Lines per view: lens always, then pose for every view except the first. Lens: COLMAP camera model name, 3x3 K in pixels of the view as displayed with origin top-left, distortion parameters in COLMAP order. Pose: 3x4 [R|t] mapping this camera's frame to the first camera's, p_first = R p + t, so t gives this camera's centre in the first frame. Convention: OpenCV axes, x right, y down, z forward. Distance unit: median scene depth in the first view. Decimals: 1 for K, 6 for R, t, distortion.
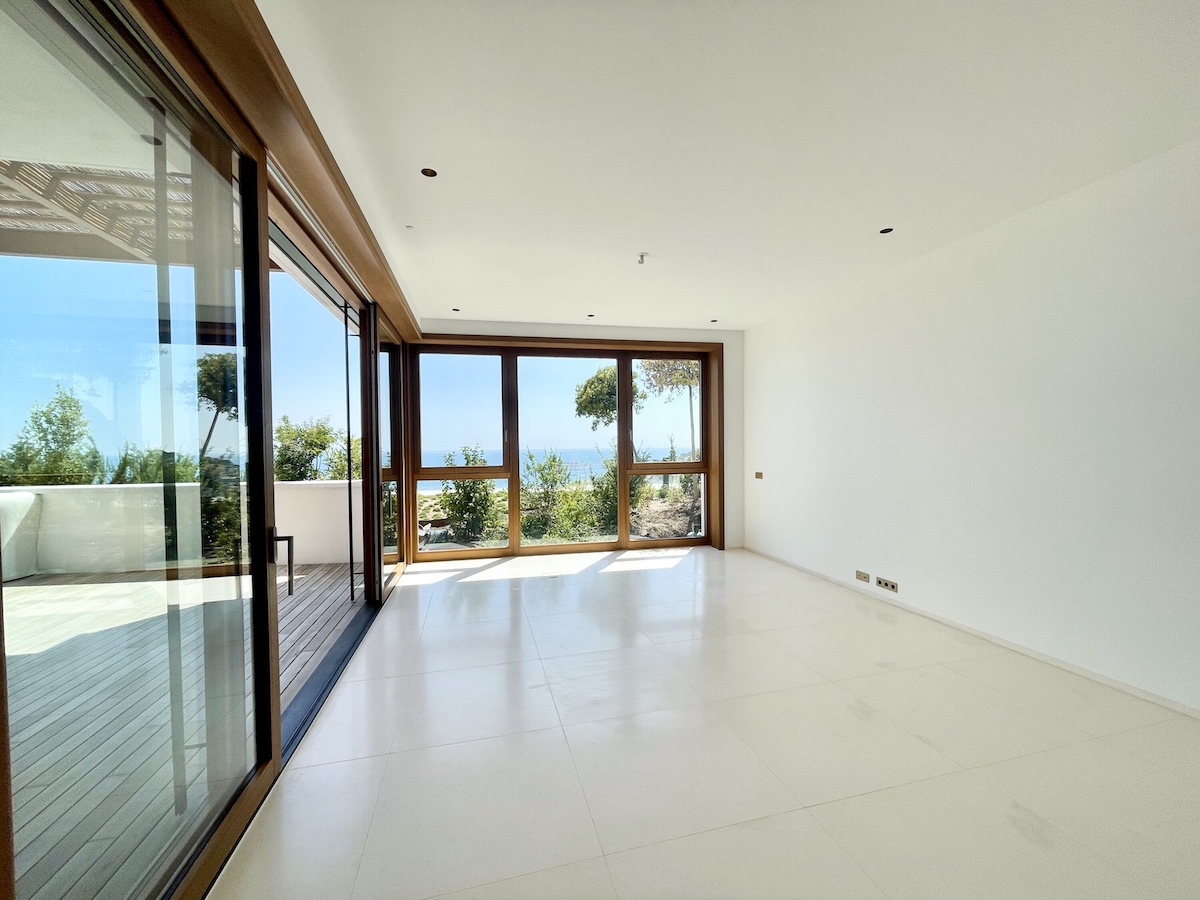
lens RADIAL K [[479.1, 0, 594.5], [0, 479.1, 457.1], [0, 0, 1]] dist [-0.000544, -0.000063]
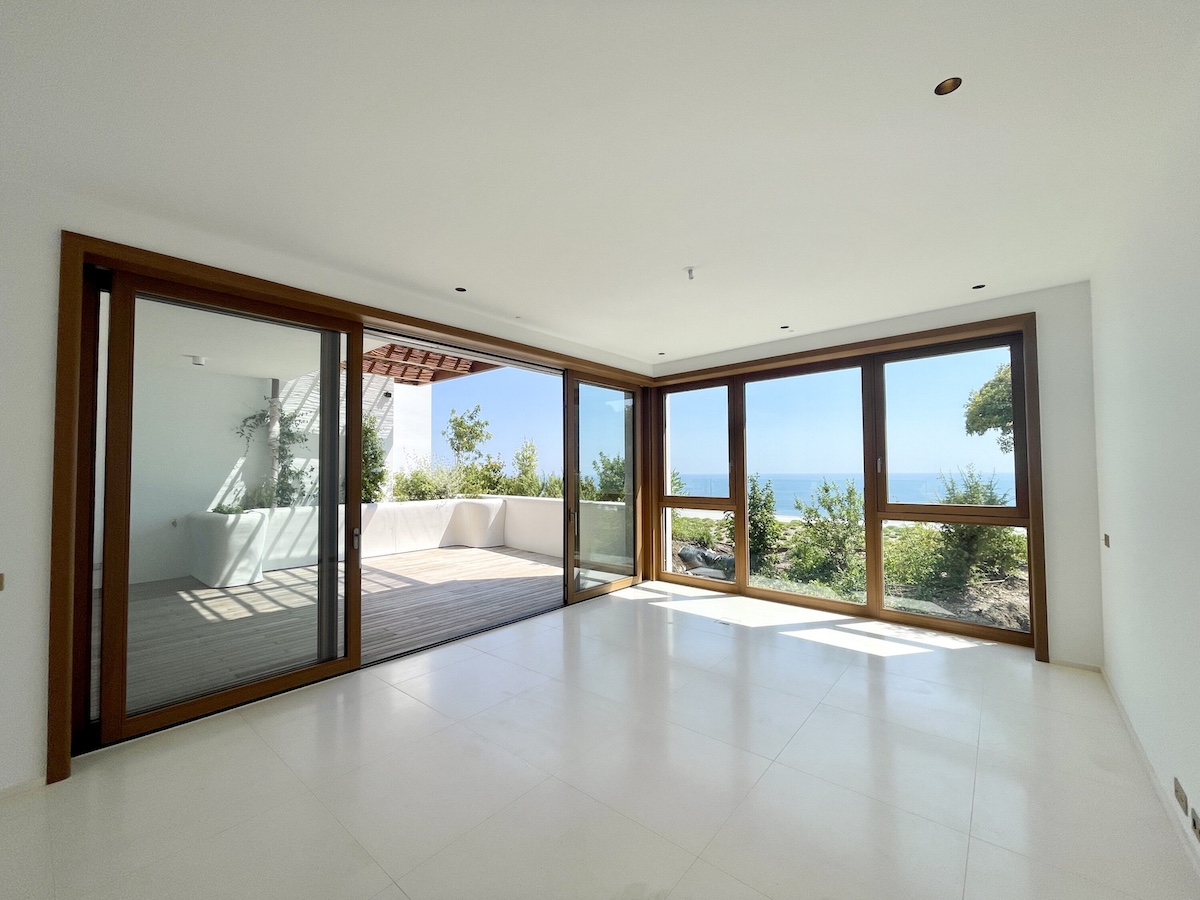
lens RADIAL K [[472.1, 0, 594.2], [0, 472.1, 458.2], [0, 0, 1]] dist [-0.018804, 0.000019]
pose [[0.581093, -0.015599, -0.813688, 0.419169], [-0.017058, 0.999363, -0.031341, -0.027512], [0.813658, 0.032092, 0.580457, 0.219878]]
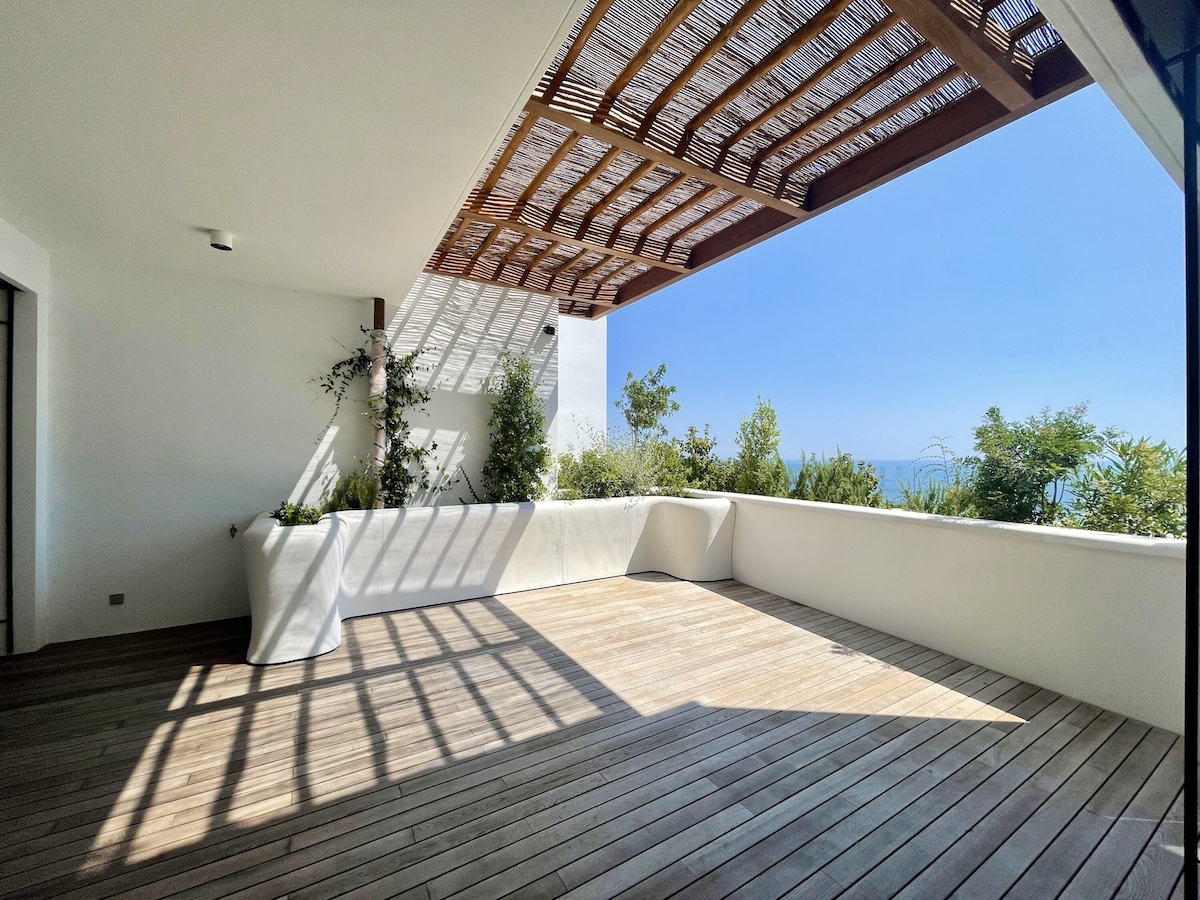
lens RADIAL K [[479.1, 0, 594.5], [0, 479.1, 457.1], [0, 0, 1]] dist [-0.000544, -0.000063]
pose [[0.291798, 0.014054, -0.956377, -0.223972], [-0.025026, 0.999662, 0.007054, -0.018023], [0.956153, 0.021876, 0.292051, 0.357983]]
